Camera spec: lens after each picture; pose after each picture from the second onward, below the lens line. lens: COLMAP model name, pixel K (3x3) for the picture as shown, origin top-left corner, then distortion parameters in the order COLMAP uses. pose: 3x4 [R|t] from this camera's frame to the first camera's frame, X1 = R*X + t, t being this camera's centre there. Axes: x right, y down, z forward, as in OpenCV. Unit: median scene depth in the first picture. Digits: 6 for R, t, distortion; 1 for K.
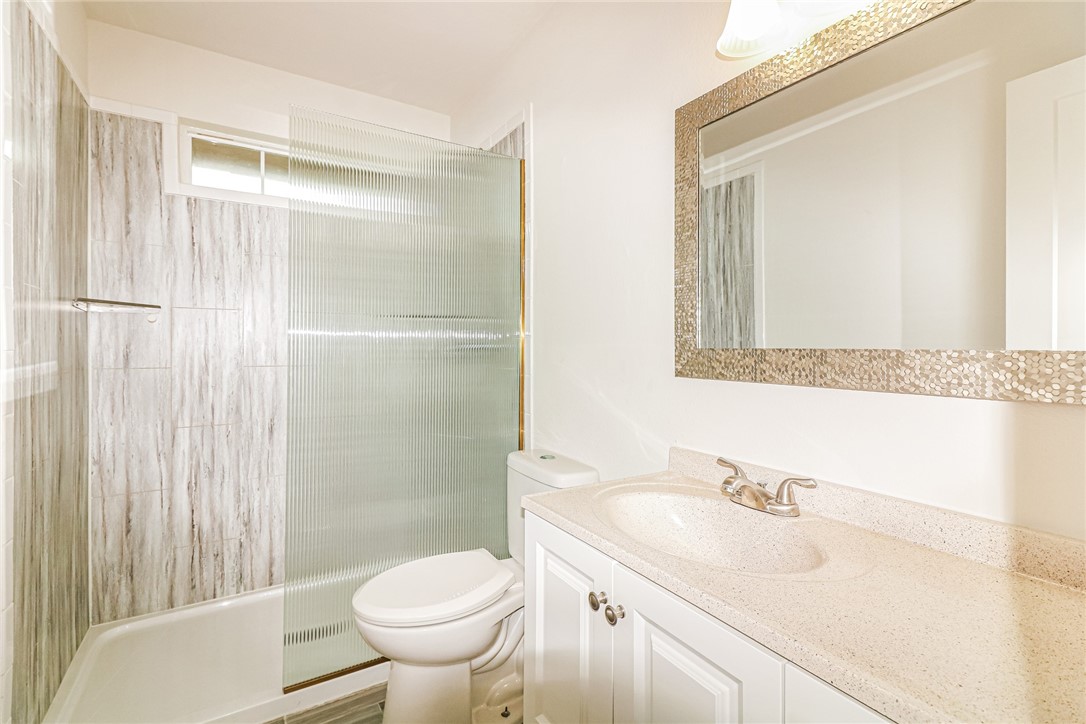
lens RADIAL K [[519.5, 0, 533.9], [0, 519.5, 337.1], [0, 0, 1]] dist [-0.011463, -0.001622]
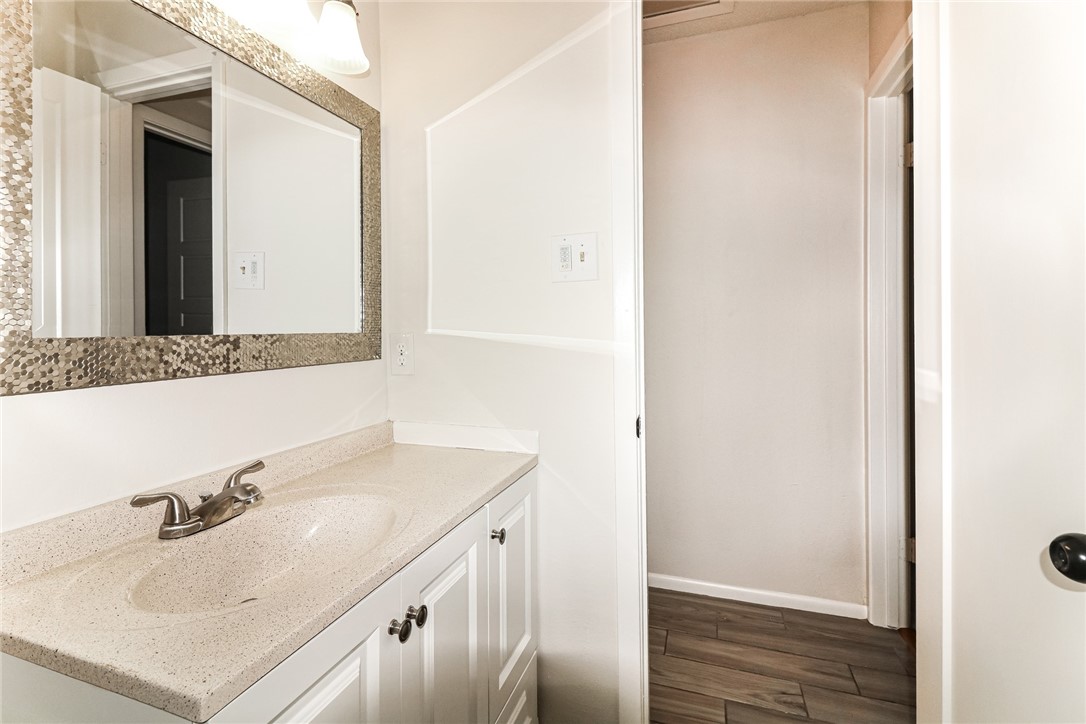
lens RADIAL K [[519.5, 0, 533.9], [0, 519.5, 337.1], [0, 0, 1]] dist [-0.011463, -0.001622]
pose [[-0.672743, -0.002398, 0.739872, -0.556206], [-0.002197, 0.999997, 0.001243, 0.024332], [-0.739873, -0.000790, -0.672746, 1.213850]]
